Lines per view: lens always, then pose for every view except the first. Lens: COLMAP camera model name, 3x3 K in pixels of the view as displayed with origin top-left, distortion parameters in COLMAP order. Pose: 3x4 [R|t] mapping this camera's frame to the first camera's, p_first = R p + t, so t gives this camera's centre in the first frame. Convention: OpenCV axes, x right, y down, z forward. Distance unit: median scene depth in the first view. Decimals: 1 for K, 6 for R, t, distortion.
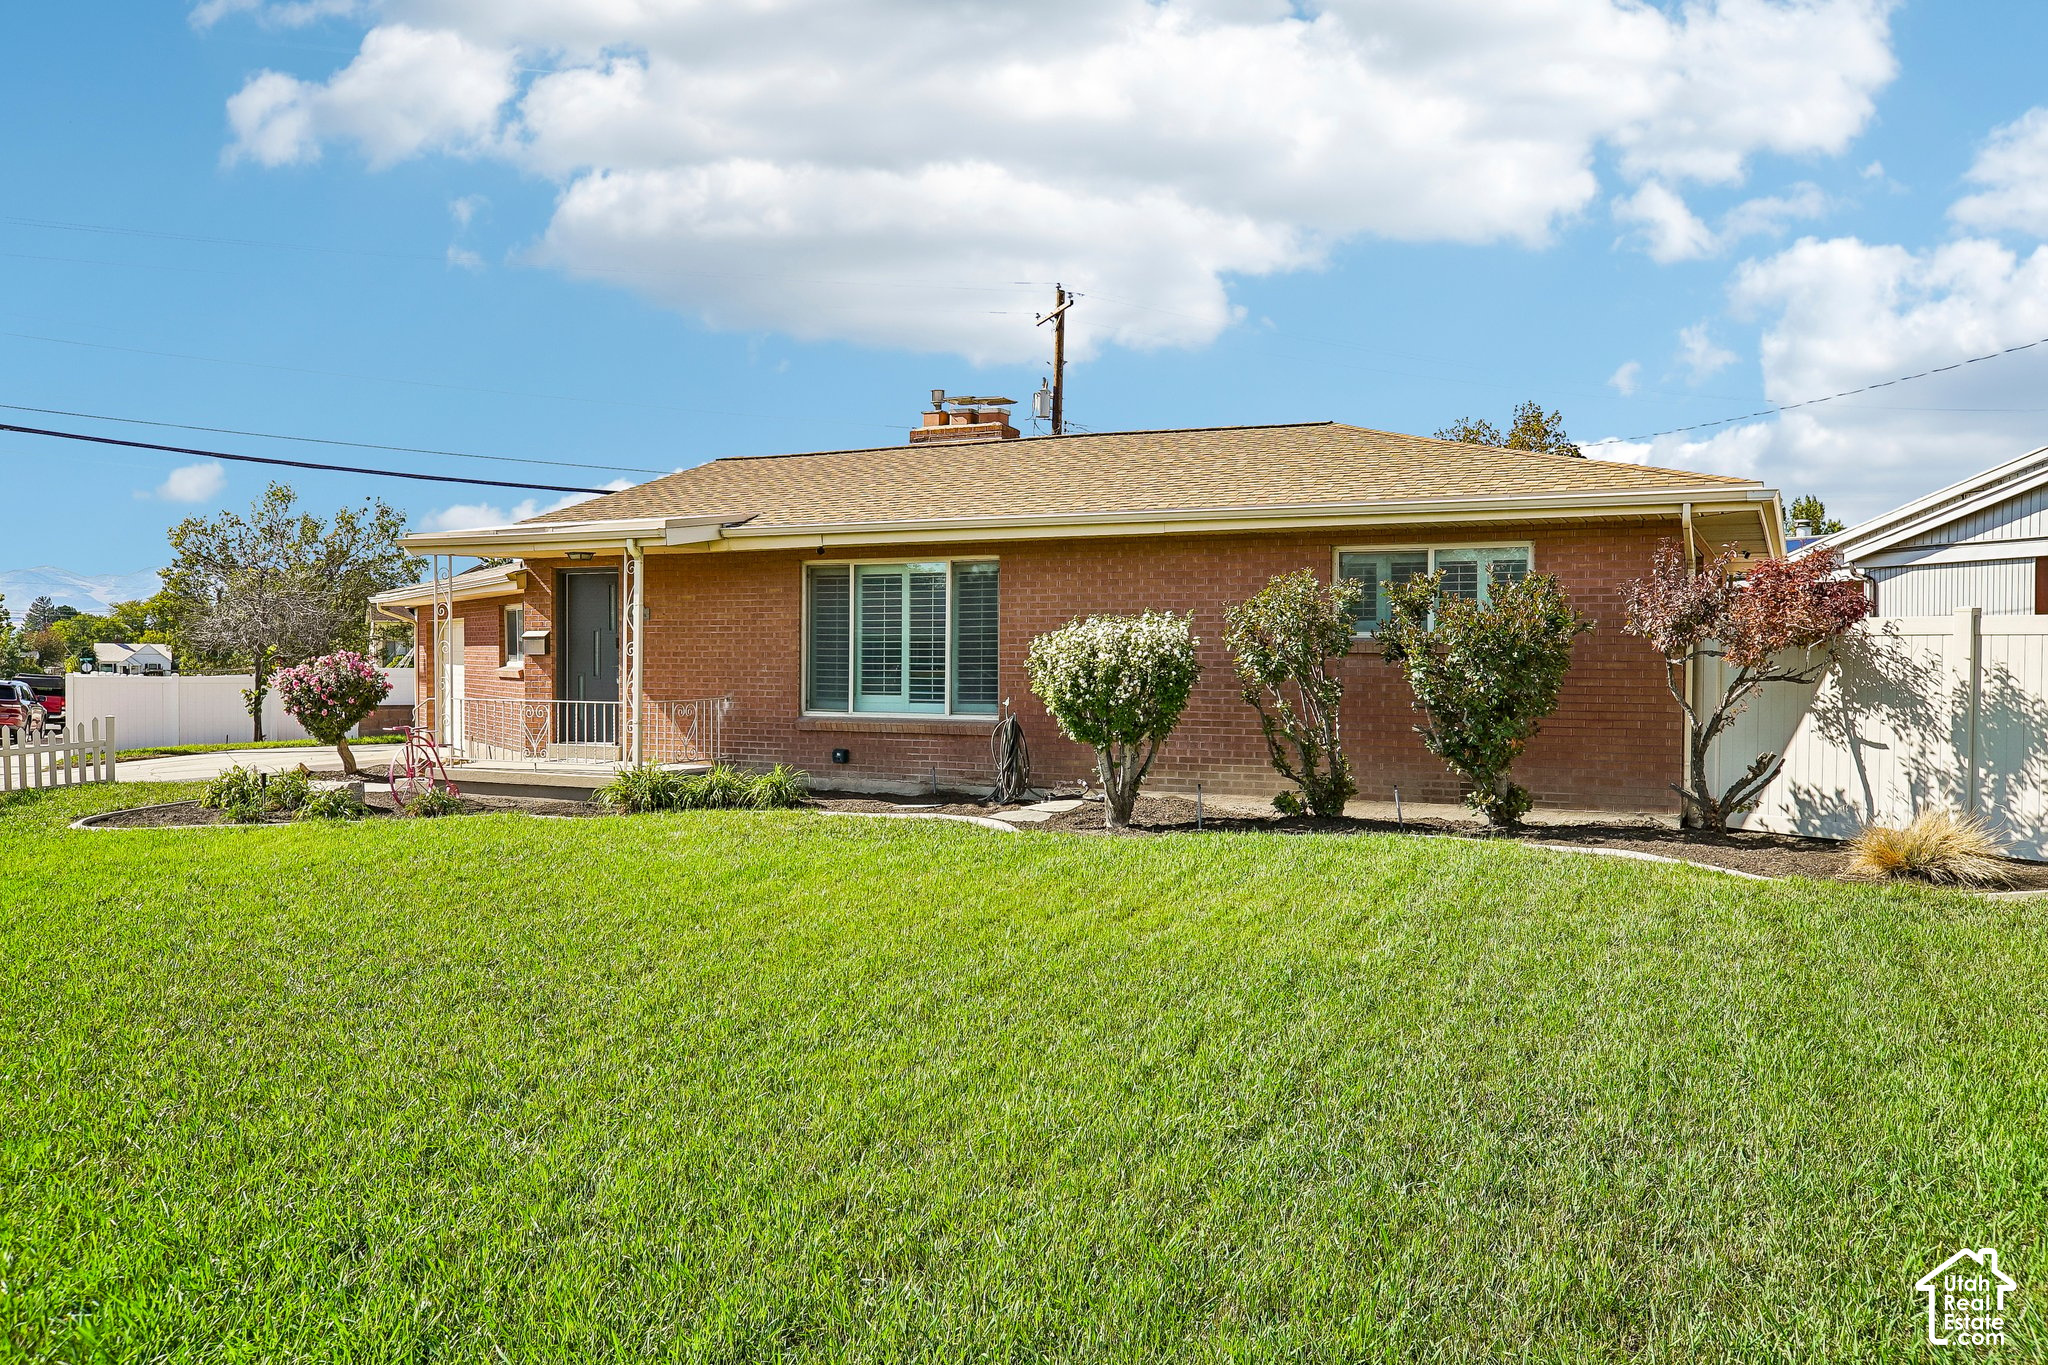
lens RADIAL K [[1581.2, 0, 1019.9], [0, 1581.2, 675.9], [0, 0, 1]] dist [0.008566, 0.002067]
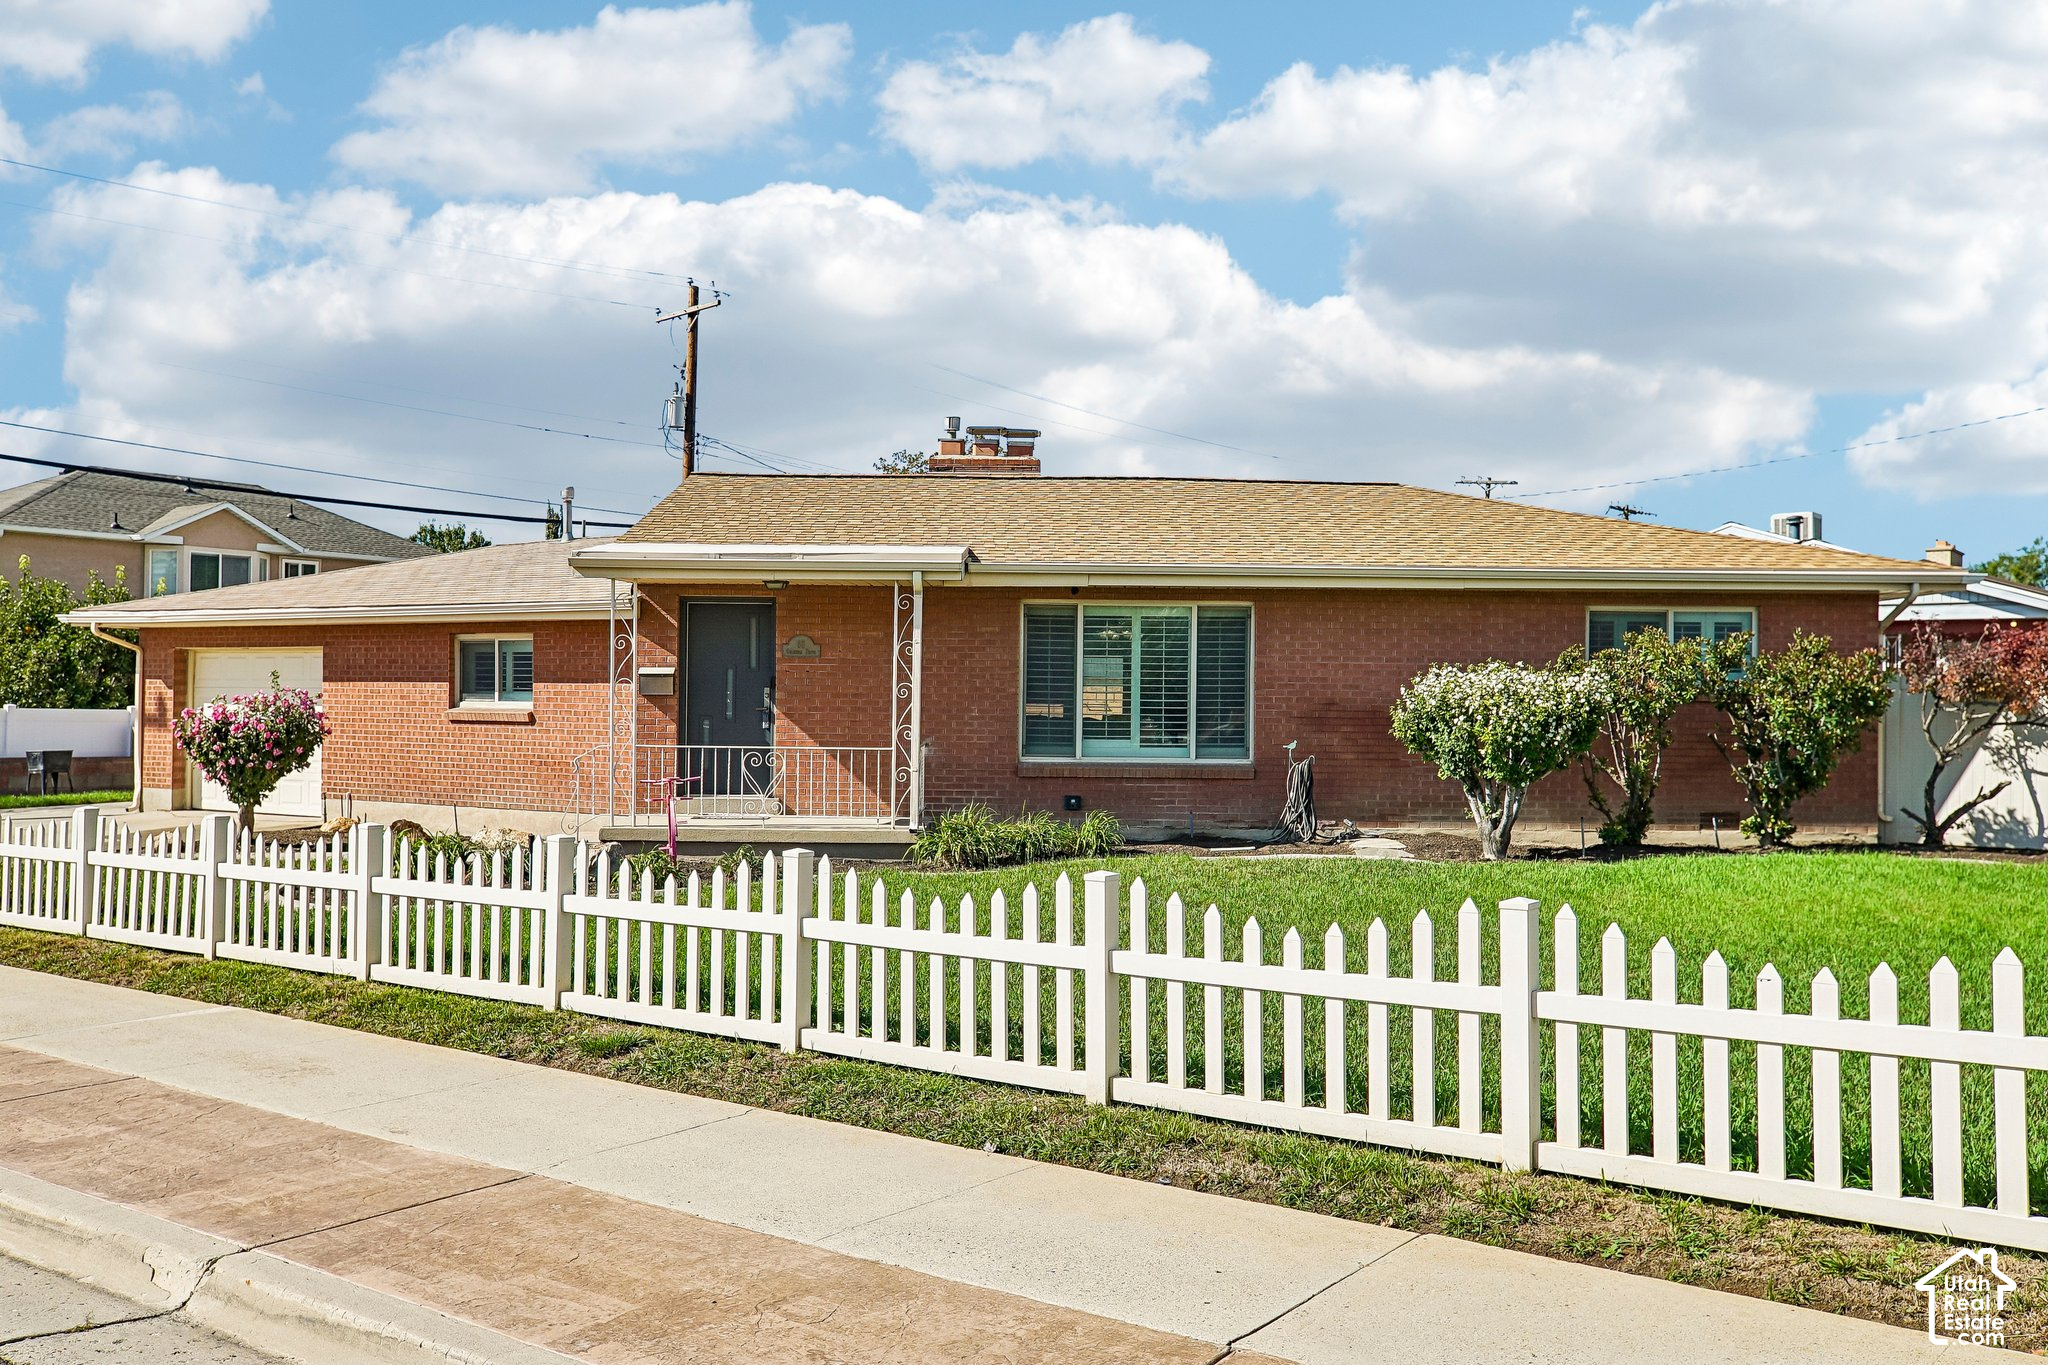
lens RADIAL K [[1817.1, 0, 1024.9], [0, 1817.1, 684.8], [0, 0, 1]] dist [0.009780, 0.007543]
pose [[0.896789, 0.010605, 0.442331, -0.650356], [-0.001439, 0.999777, -0.021052, 0.002199], [-0.442456, 0.018242, 0.896605, 0.016044]]
